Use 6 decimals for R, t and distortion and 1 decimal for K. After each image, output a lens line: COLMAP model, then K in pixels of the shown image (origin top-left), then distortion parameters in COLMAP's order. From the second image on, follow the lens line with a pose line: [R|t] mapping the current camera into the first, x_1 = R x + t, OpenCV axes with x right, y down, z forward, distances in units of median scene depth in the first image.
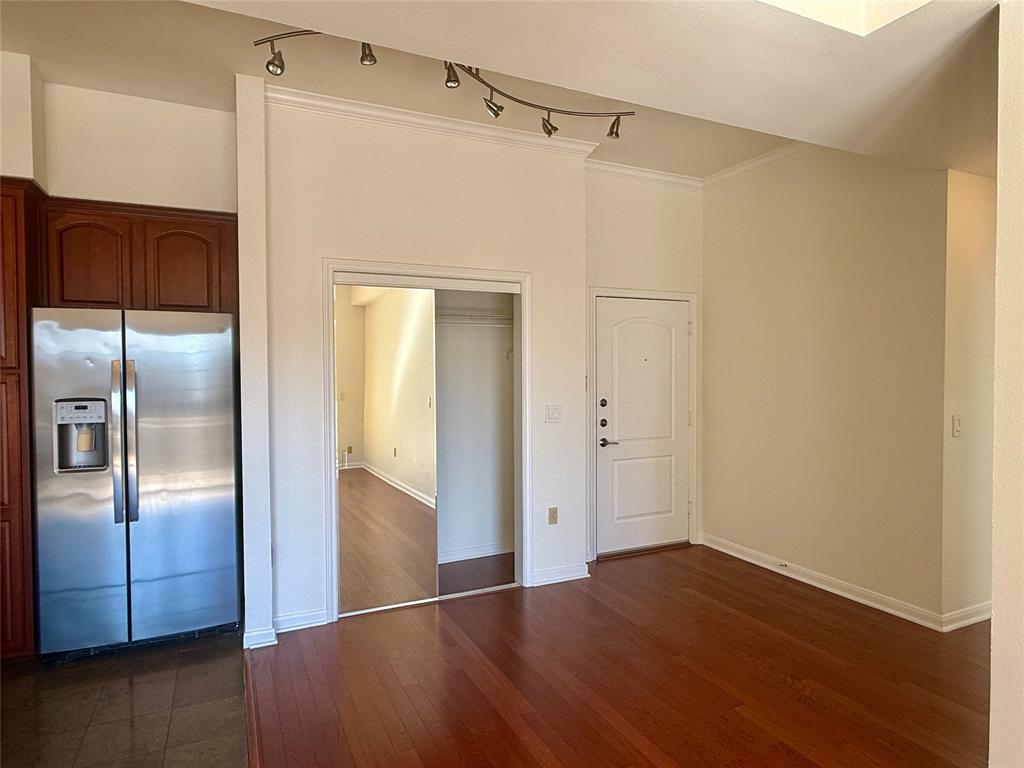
lens RADIAL K [[612.1, 0, 518.5], [0, 612.1, 383.7], [0, 0, 1]] dist [0.002438, -0.000341]
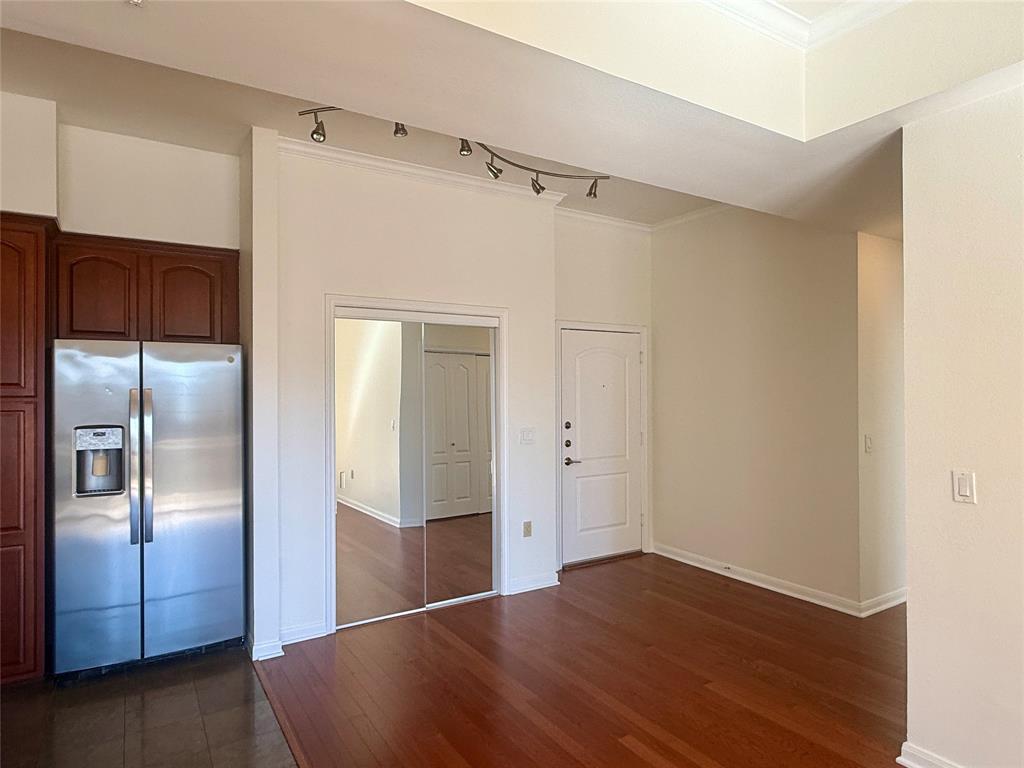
lens RADIAL K [[612.1, 0, 518.5], [0, 612.1, 383.7], [0, 0, 1]] dist [0.002438, -0.000341]
pose [[0.992691, 0.002323, 0.120662, -0.118764], [0.001614, 0.999470, -0.032514, -0.011113], [-0.120674, 0.032471, 0.992161, -0.119860]]
